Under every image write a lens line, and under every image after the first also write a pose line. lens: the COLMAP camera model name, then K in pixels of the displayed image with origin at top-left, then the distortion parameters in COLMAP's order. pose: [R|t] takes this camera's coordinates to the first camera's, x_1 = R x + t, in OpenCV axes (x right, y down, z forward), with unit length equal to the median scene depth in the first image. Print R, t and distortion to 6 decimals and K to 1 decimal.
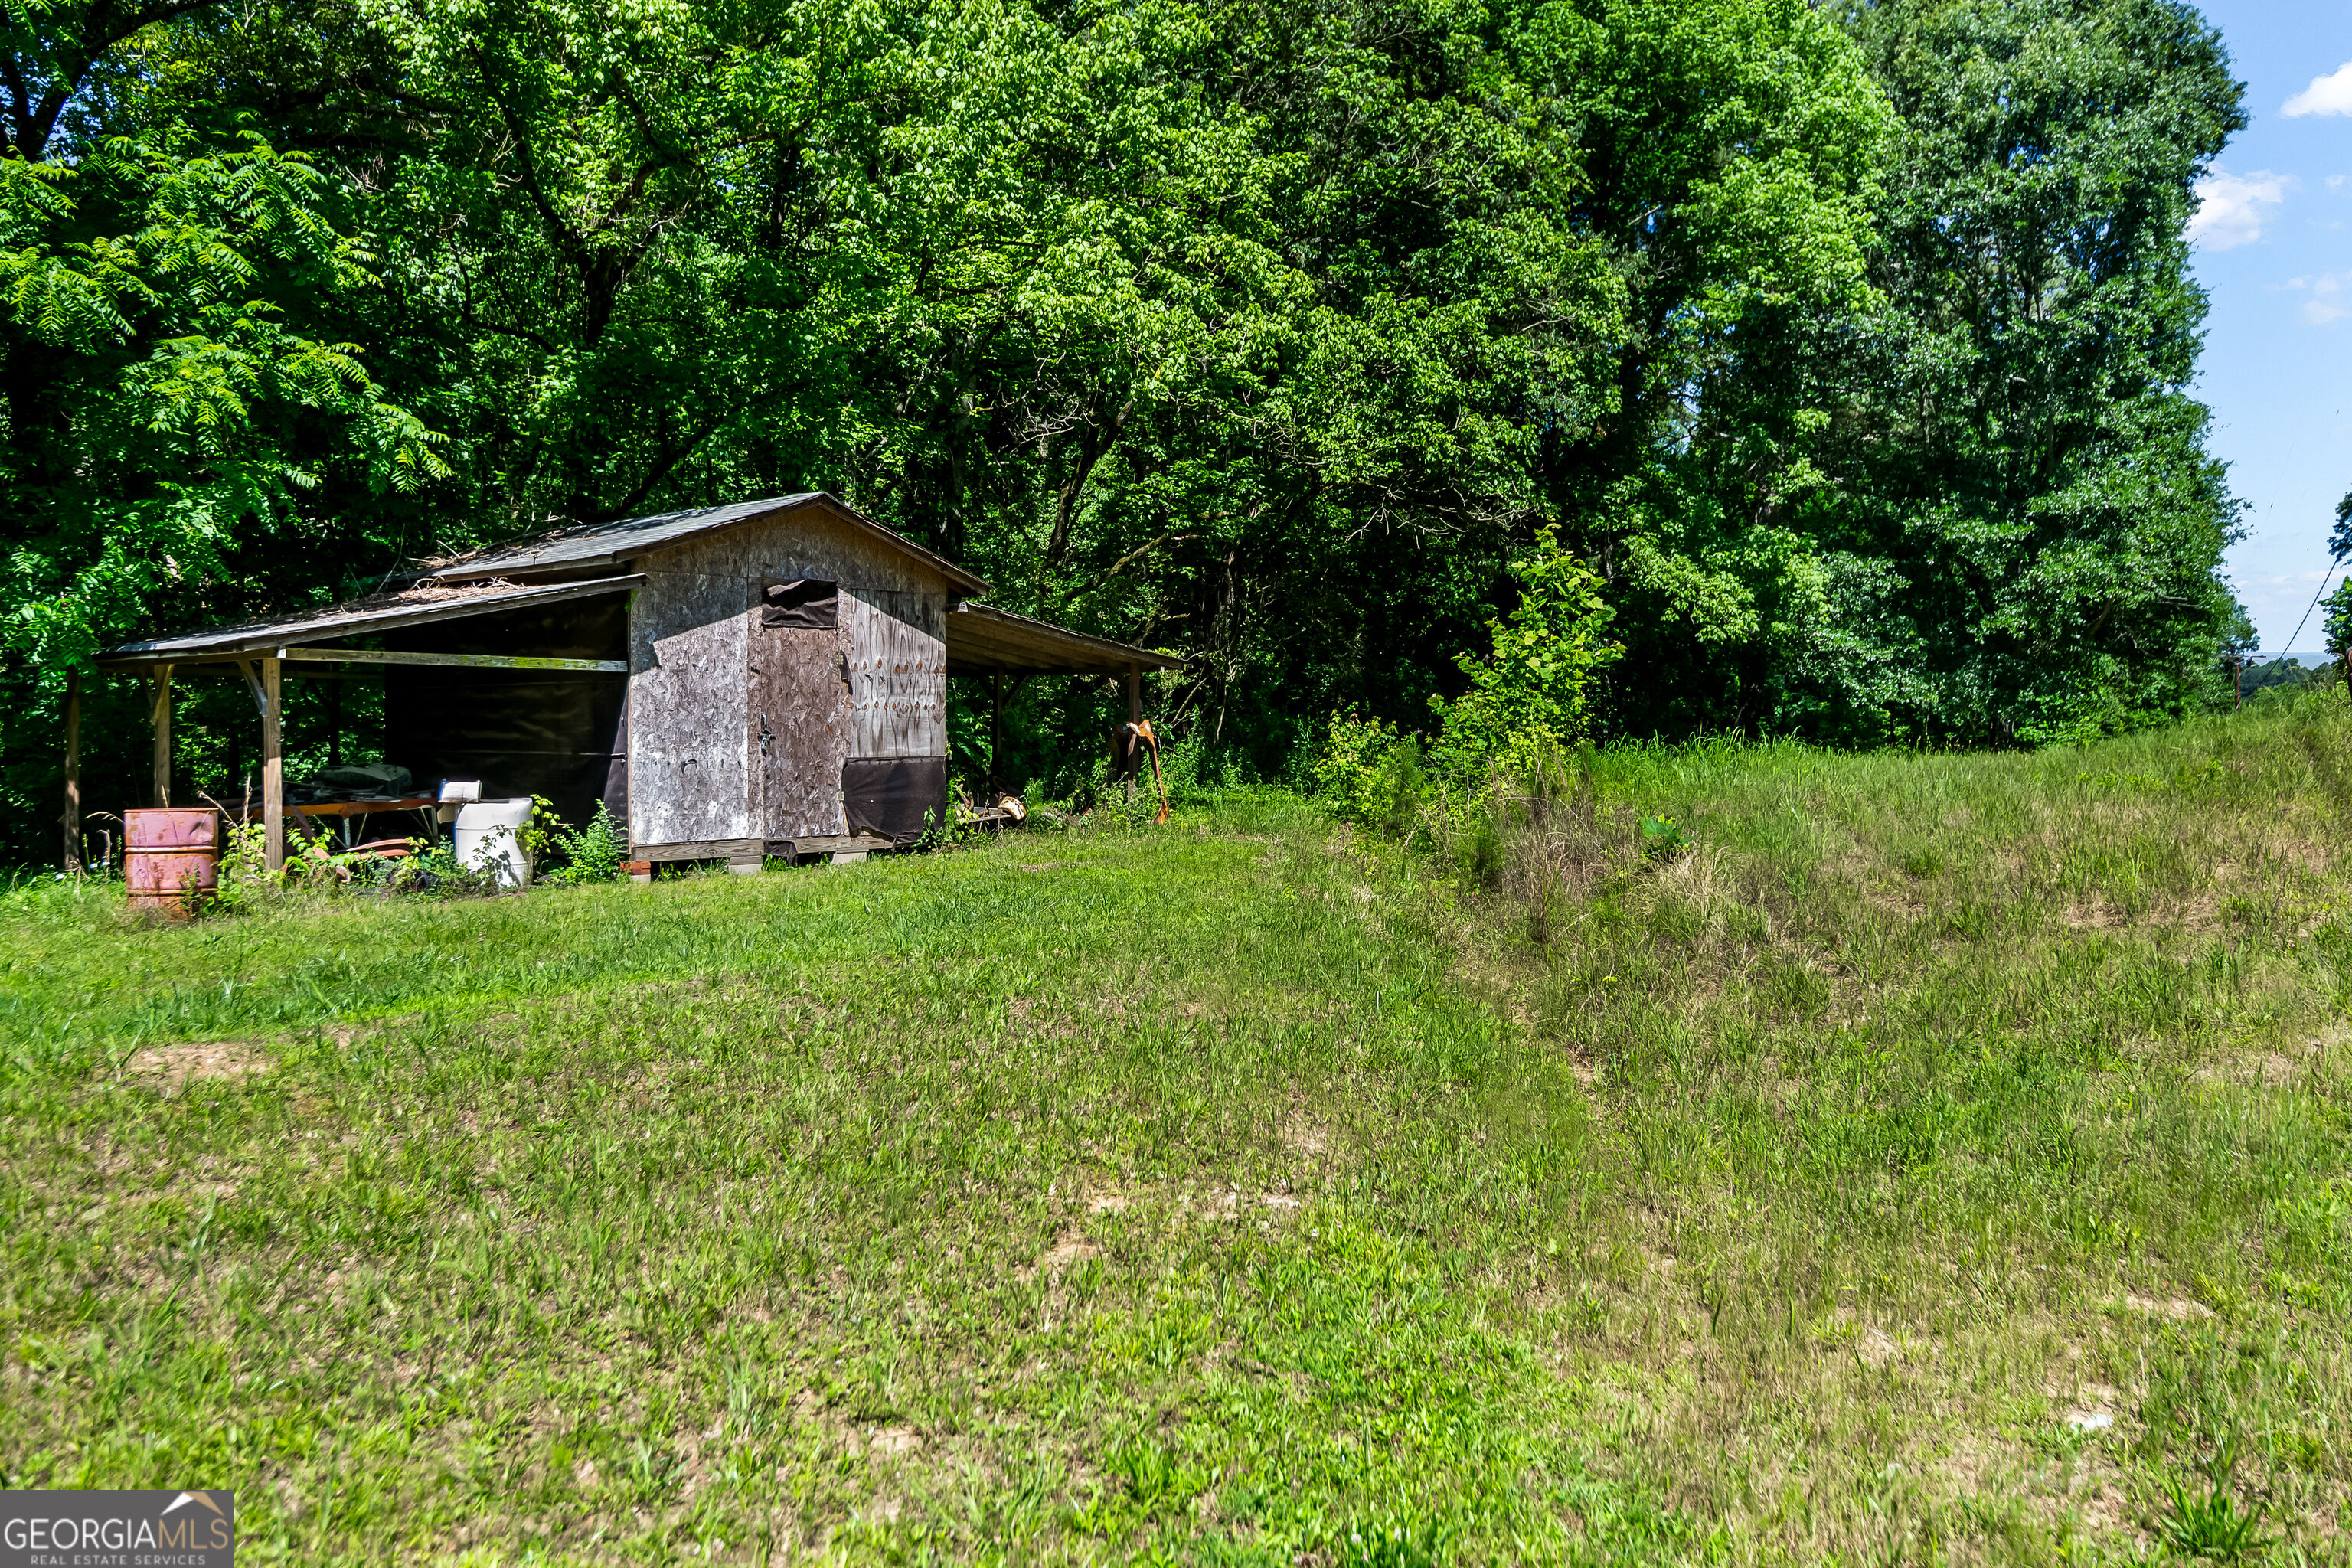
lens RADIAL K [[1597.5, 0, 1183.0], [0, 1597.5, 772.6], [0, 0, 1]] dist [-0.011060, -0.000547]
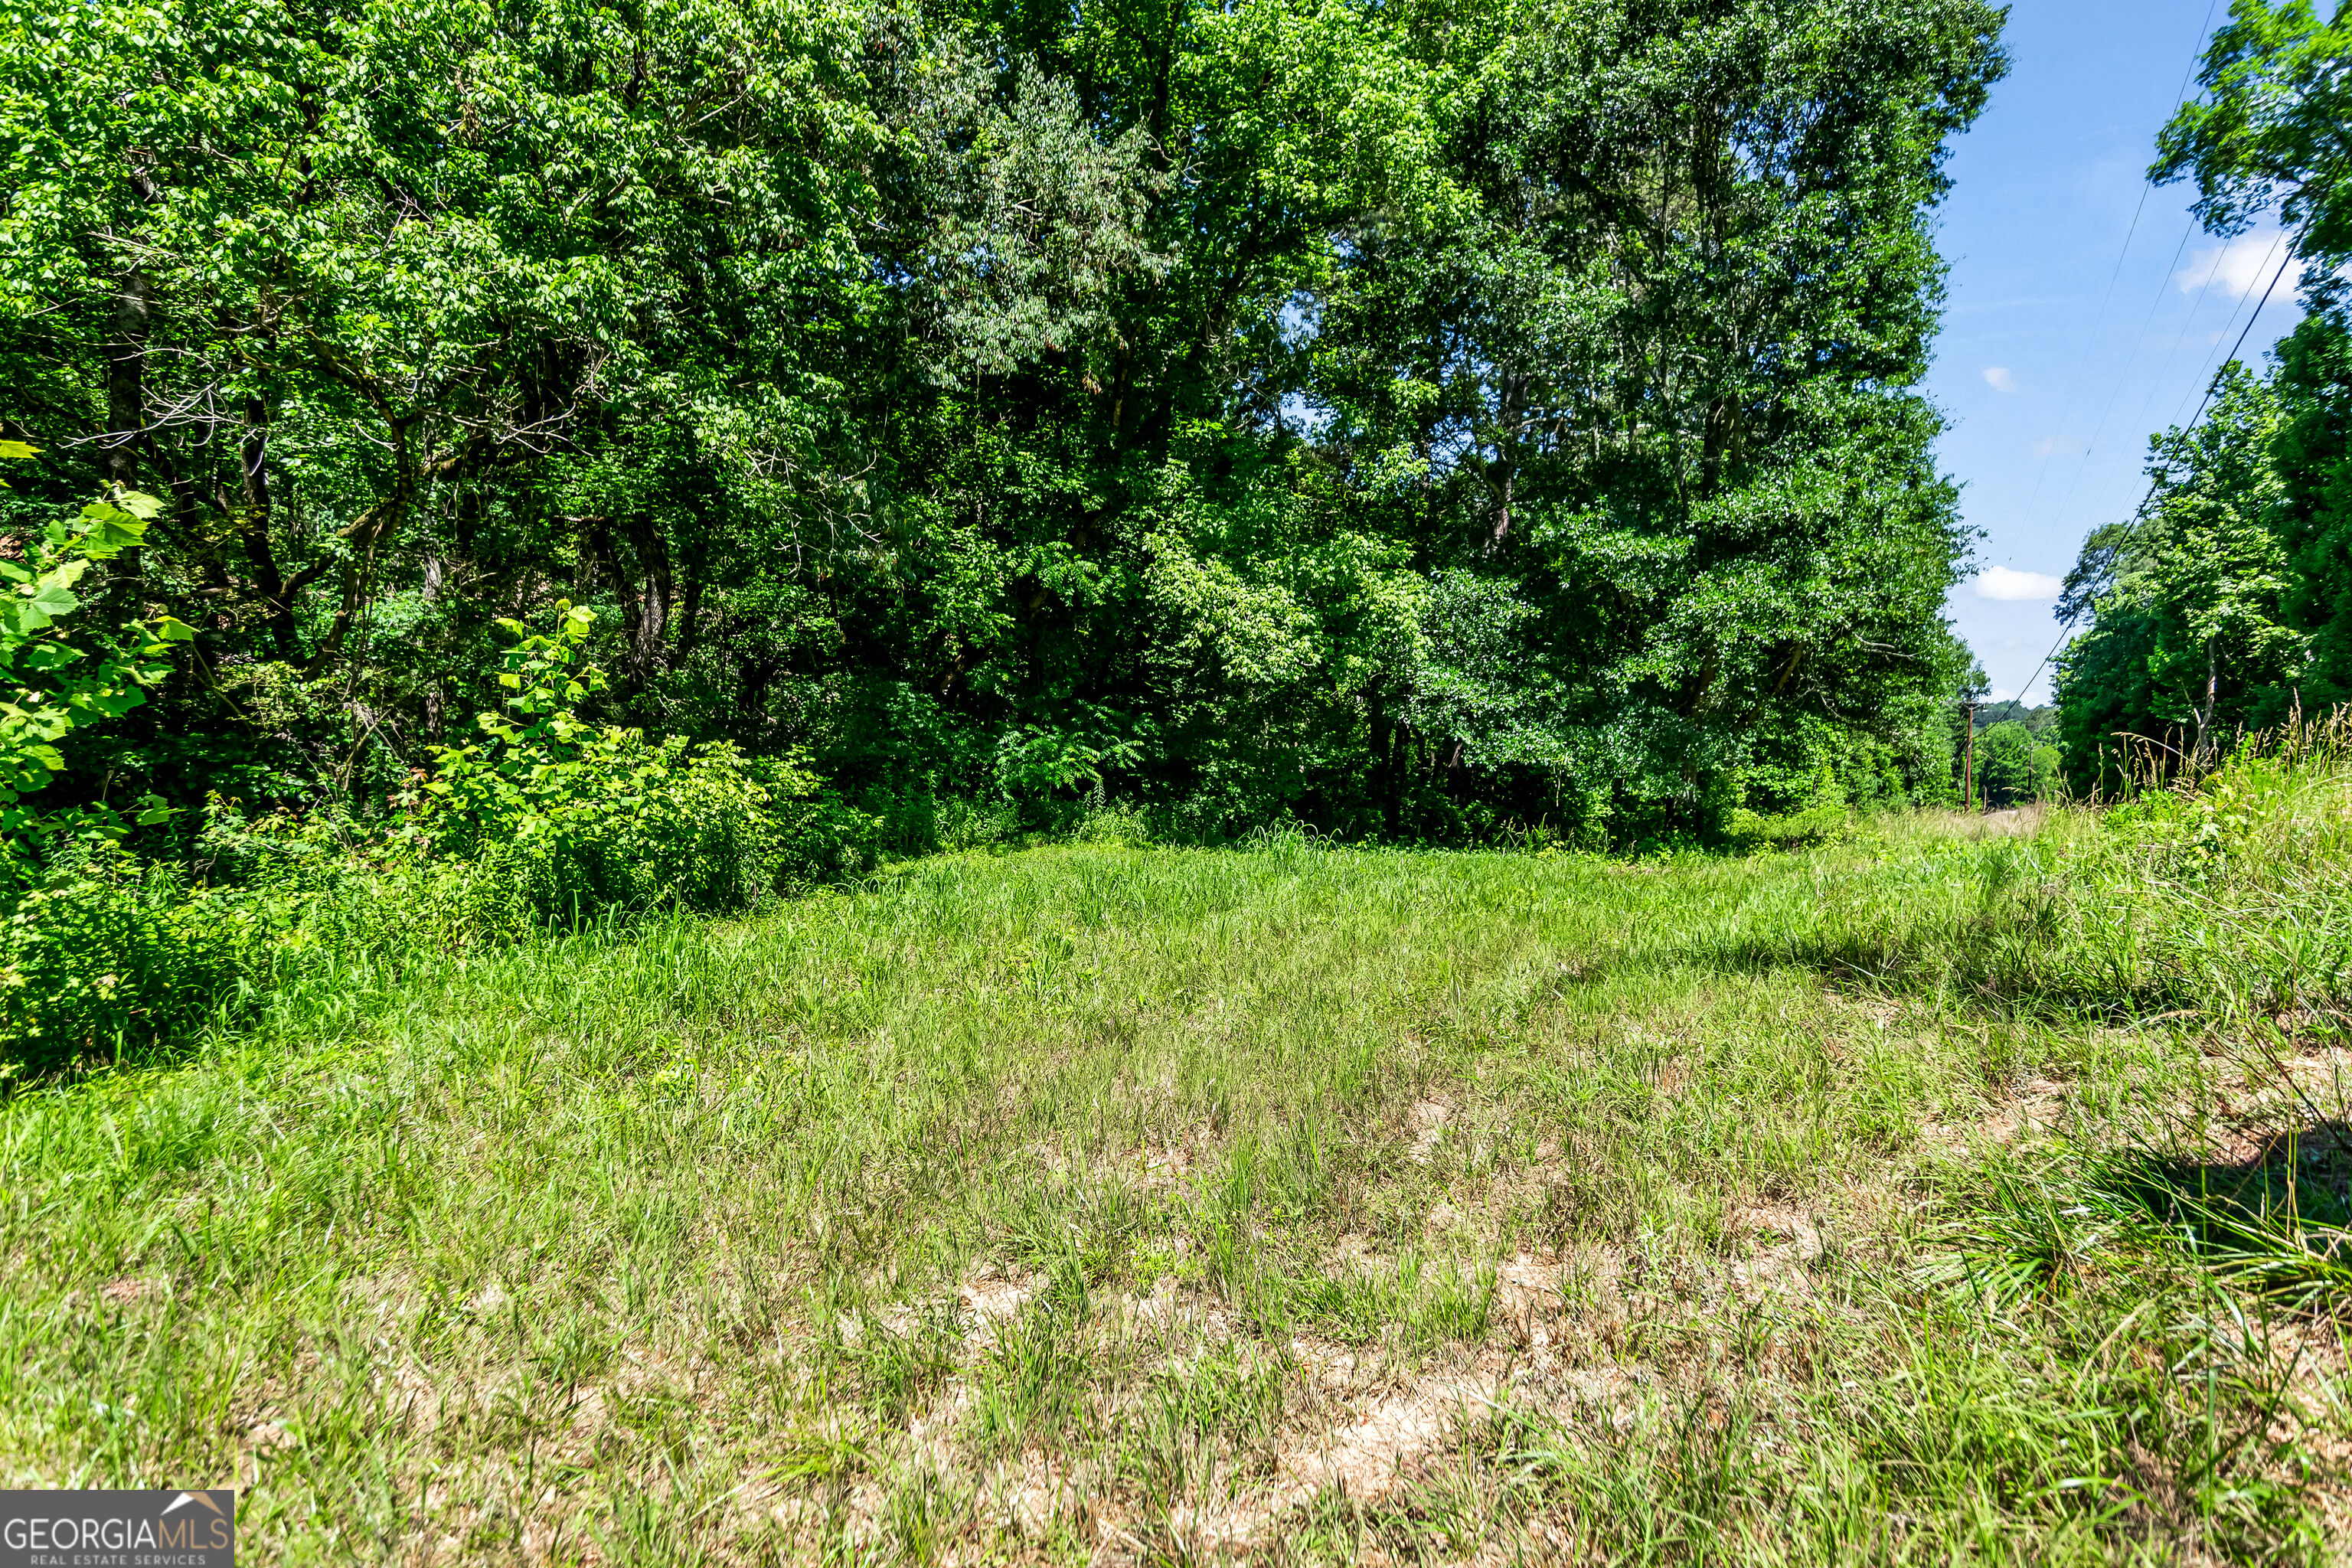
lens RADIAL K [[1213.4, 0, 1166.7], [0, 1213.4, 794.7], [0, 0, 1]] dist [-0.006299, -0.001446]
pose [[0.999254, 0.038612, 0.000603, 0.290690], [-0.038611, 0.998736, 0.032168, -0.043916], [0.000640, -0.032167, 0.999482, 0.425369]]
